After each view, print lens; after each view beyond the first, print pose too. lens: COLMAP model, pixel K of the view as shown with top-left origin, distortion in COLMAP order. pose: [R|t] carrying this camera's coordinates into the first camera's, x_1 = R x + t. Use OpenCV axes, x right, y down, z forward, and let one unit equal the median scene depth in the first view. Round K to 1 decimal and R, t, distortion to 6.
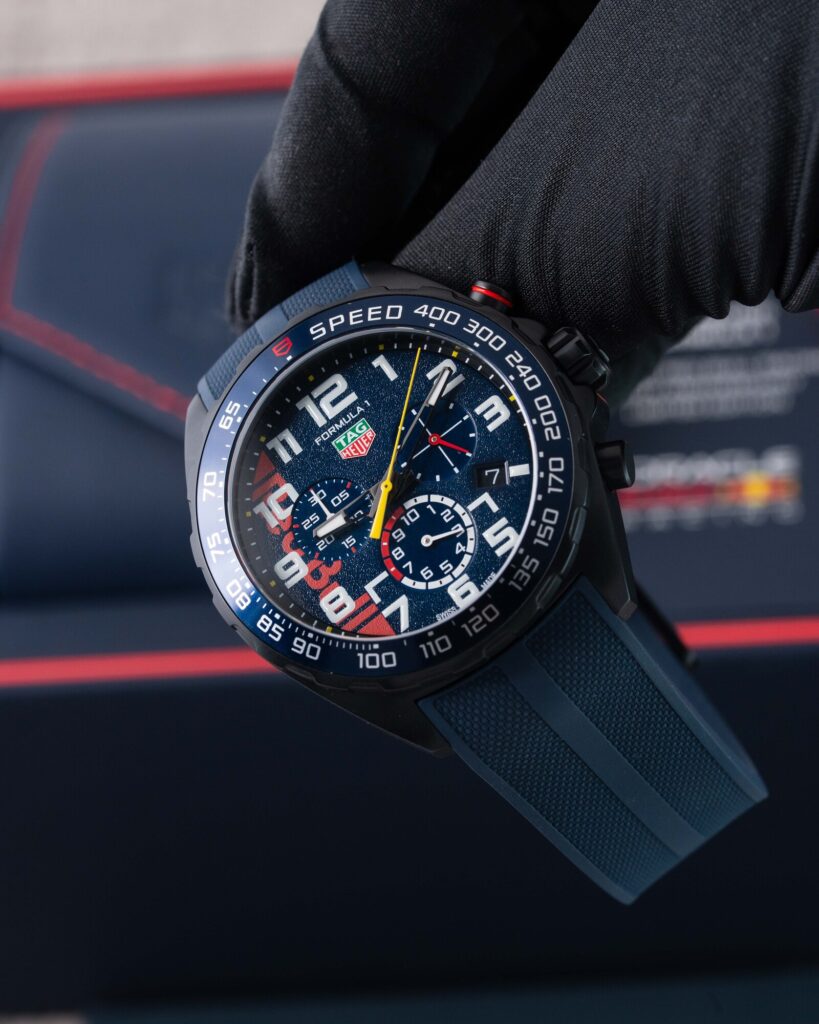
lens RADIAL K [[4569.4, 0, 409.9], [0, 4569.4, 403.8], [0, 0, 1]] dist [-0.558014, -3.855420]
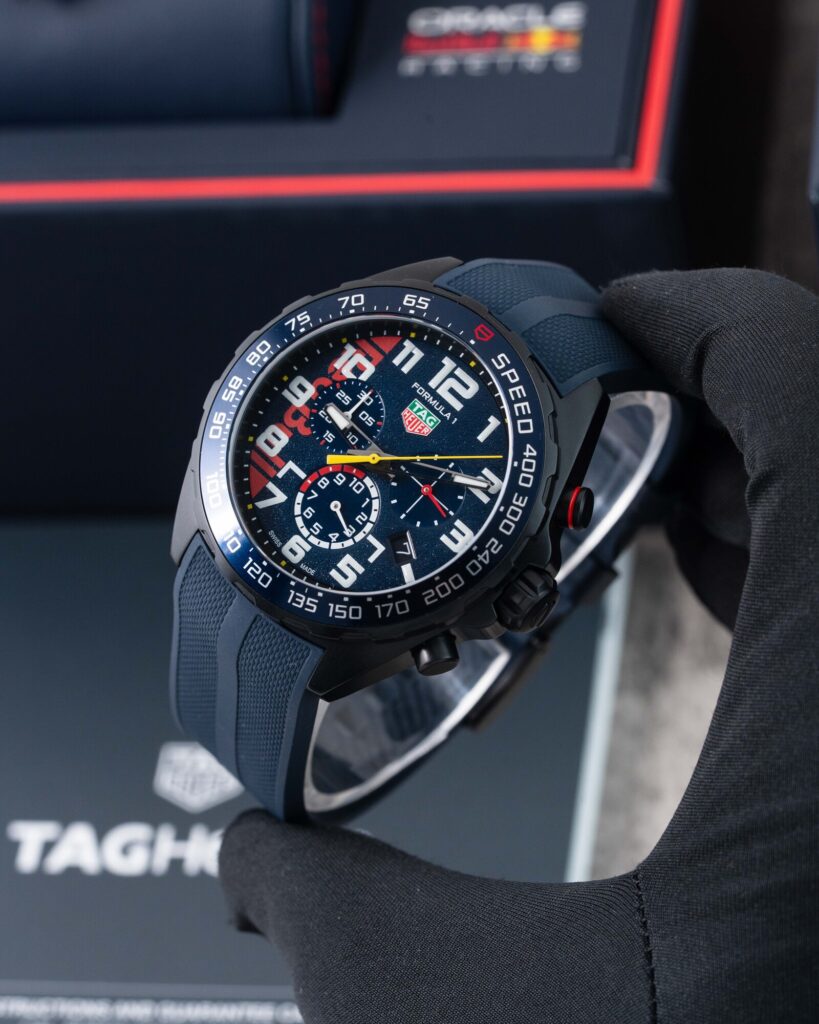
lens RADIAL K [[4569.4, 0, 409.9], [0, 4569.4, 403.8], [0, 0, 1]] dist [-0.558014, -3.855420]
pose [[0.238580, 0.969521, -0.055755, 0.045866], [-0.865283, 0.238292, 0.441024, -0.481525], [0.440868, -0.056976, 0.895762, 0.012506]]
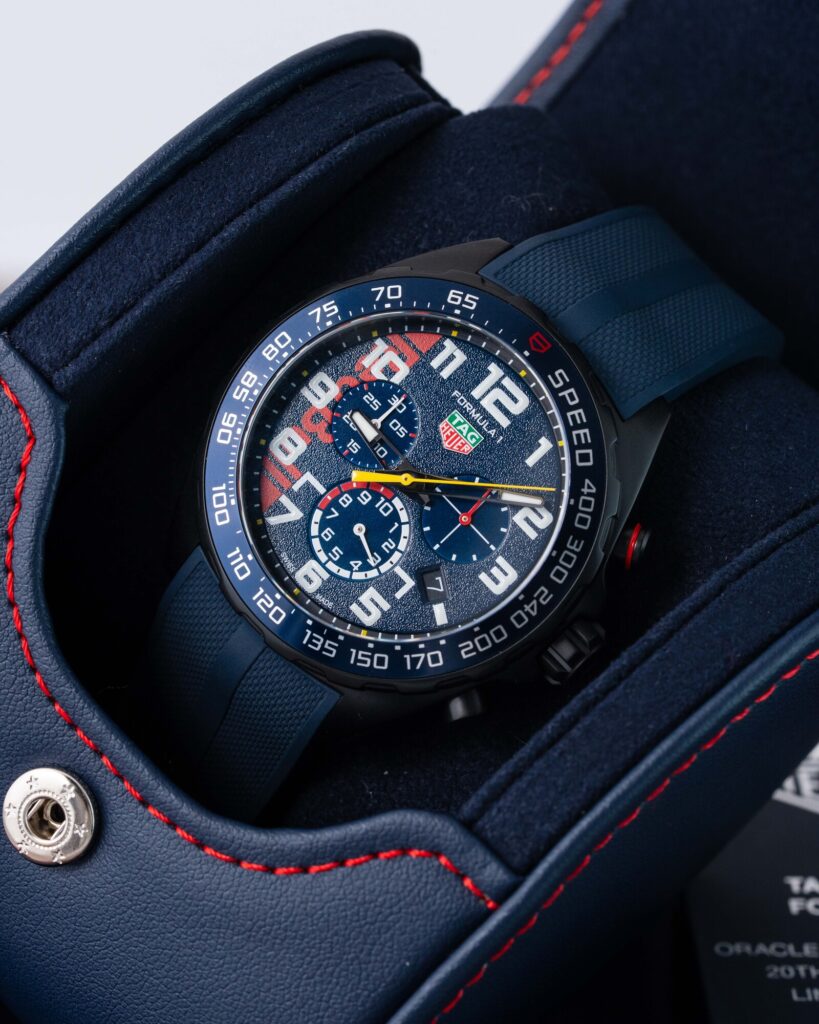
lens RADIAL K [[4569.4, 0, 409.9], [0, 4569.4, 403.8], [0, 0, 1]] dist [-0.558014, -3.855420]
pose [[0.190652, 0.977458, 0.090705, -0.108600], [-0.901073, 0.137589, 0.411261, -0.383472], [0.389511, -0.160140, 0.906993, 0.124472]]
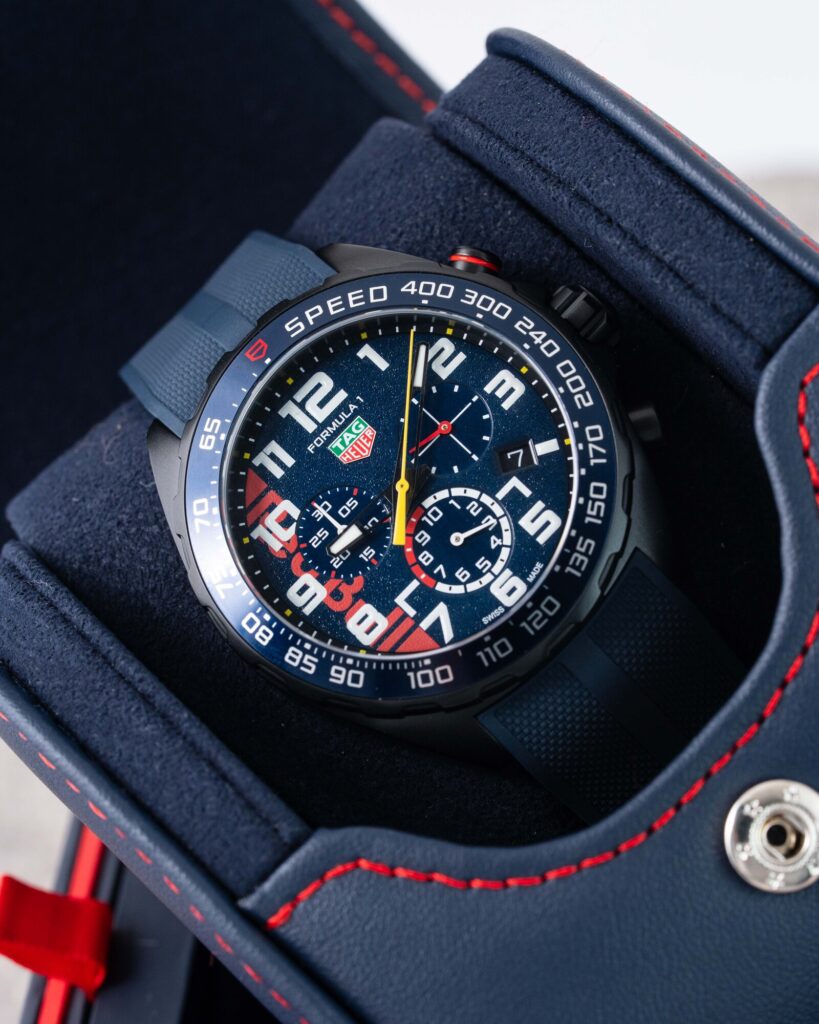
lens RADIAL K [[4569.4, 0, 409.9], [0, 4569.4, 403.8], [0, 0, 1]] dist [-0.558014, -3.855420]
pose [[0.978020, -0.136649, 0.157495, -0.142938], [0.140284, 0.990037, -0.012146, 0.013206], [-0.154266, 0.033973, 0.987445, 0.113116]]
